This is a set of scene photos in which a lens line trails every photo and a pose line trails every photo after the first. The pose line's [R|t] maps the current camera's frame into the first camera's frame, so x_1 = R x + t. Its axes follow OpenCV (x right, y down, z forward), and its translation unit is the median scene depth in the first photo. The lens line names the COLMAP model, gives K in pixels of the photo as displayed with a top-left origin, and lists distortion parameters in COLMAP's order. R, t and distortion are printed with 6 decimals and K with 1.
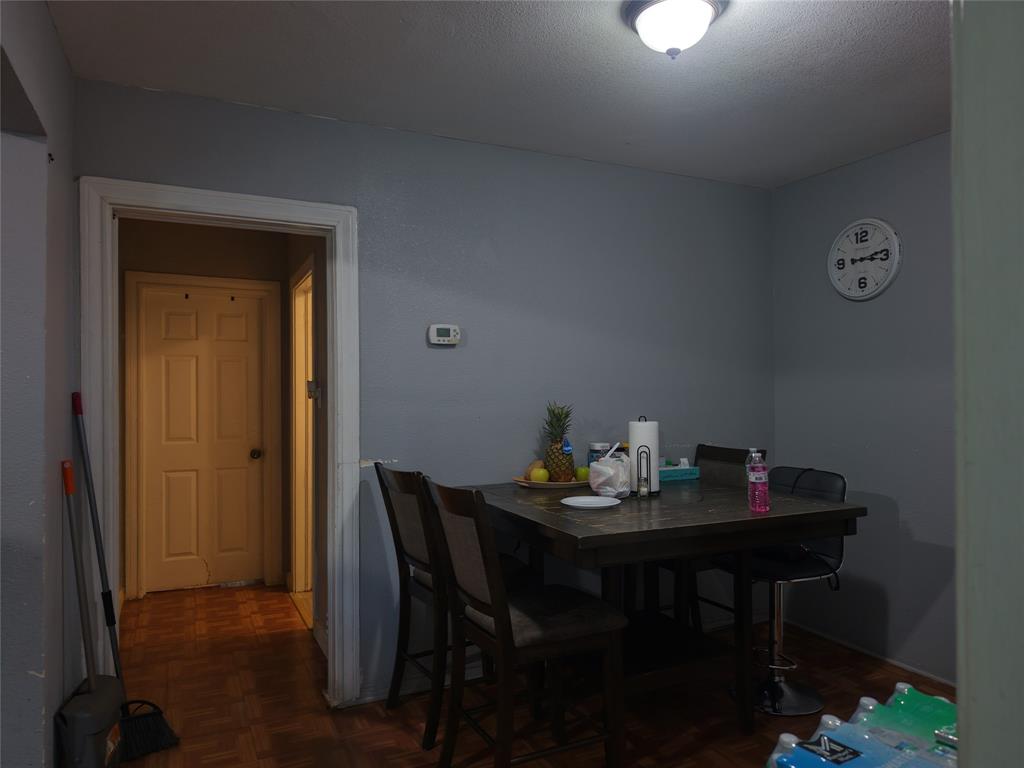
lens RADIAL K [[683.1, 0, 510.7], [0, 683.1, 384.3], [0, 0, 1]] dist [0.026760, -0.021399]
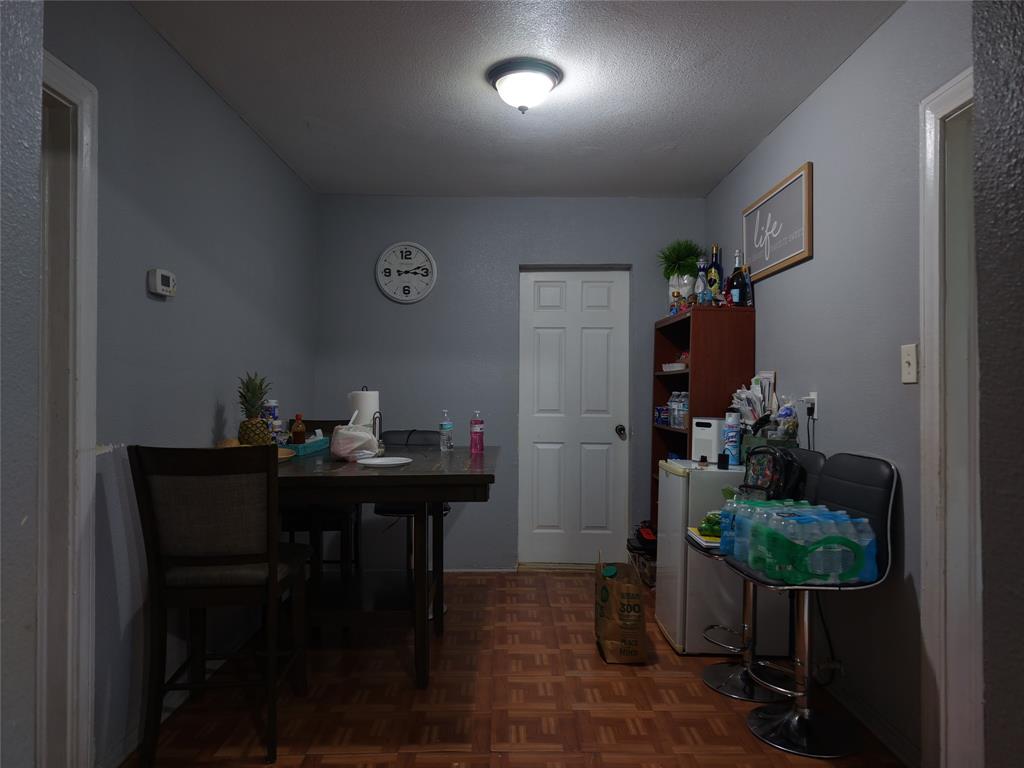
lens RADIAL K [[683.1, 0, 511.5], [0, 683.1, 387.6], [0, 0, 1]] dist [0.026760, -0.021399]
pose [[0.417168, 0.010372, 0.908770, -0.596800], [-0.013855, 0.999891, -0.005052, 0.042700], [-0.908724, -0.010484, 0.417266, 0.274743]]
